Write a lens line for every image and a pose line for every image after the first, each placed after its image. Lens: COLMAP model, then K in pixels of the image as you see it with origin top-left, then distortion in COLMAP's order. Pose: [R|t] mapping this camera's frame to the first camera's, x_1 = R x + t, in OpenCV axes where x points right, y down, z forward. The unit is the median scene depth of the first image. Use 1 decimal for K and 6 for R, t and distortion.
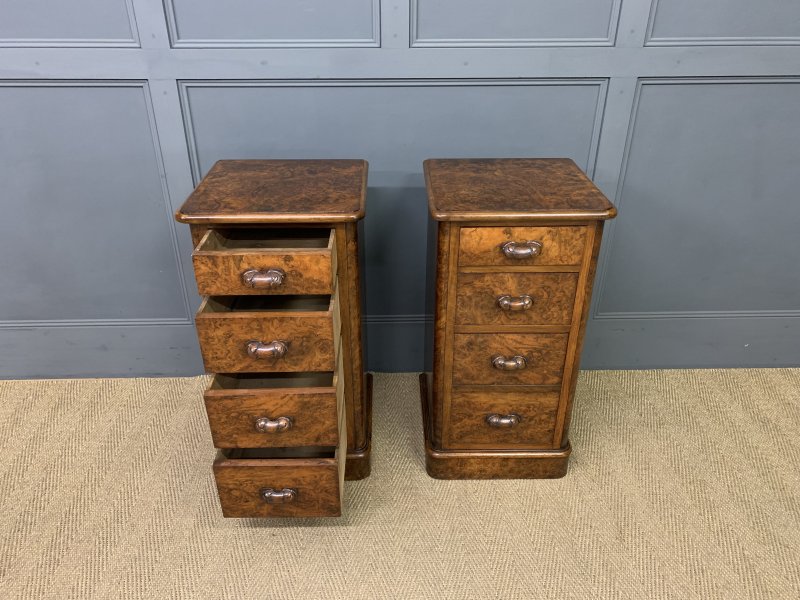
lens RADIAL K [[611.5, 0, 396.2], [0, 611.5, 297.1], [0, 0, 1]] dist [0.052289, -0.033850]
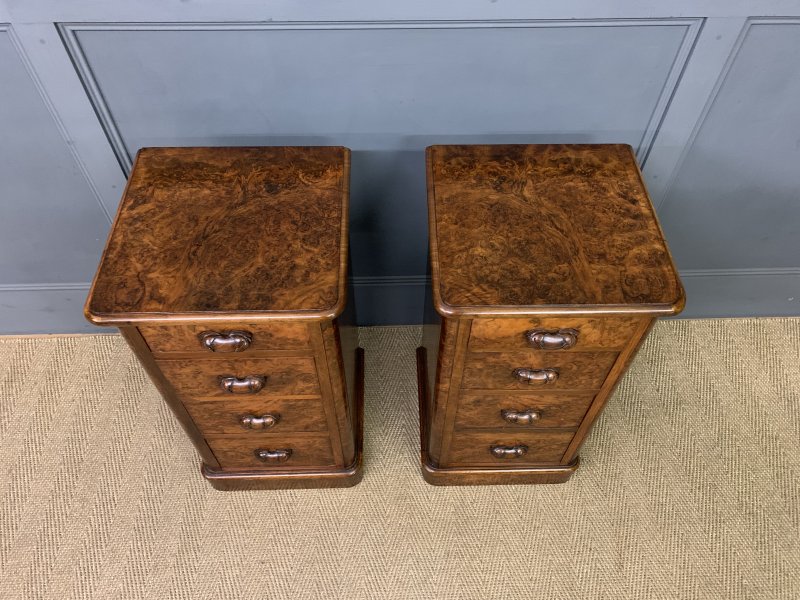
lens RADIAL K [[611.5, 0, 404.5], [0, 611.5, 297.8], [0, 0, 1]] dist [0.052289, -0.033850]
pose [[0.999874, 0.001059, 0.015817, 0.007533], [-0.007532, 0.909672, 0.415258, -0.377381], [-0.013948, -0.415325, 0.909566, 0.279455]]
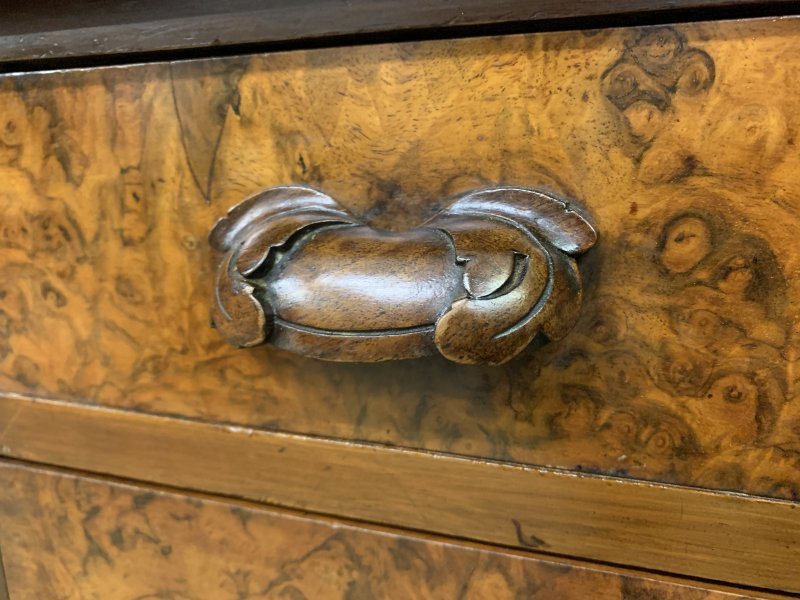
lens RADIAL K [[611.5, 0, 402.2], [0, 611.5, 303.4], [0, 0, 1]] dist [0.052289, -0.033850]
pose [[0.944073, 0.061708, -0.323912, -0.140843], [-0.151520, 0.953663, -0.259940, -0.040398], [0.292862, 0.294481, 0.909677, 0.778591]]
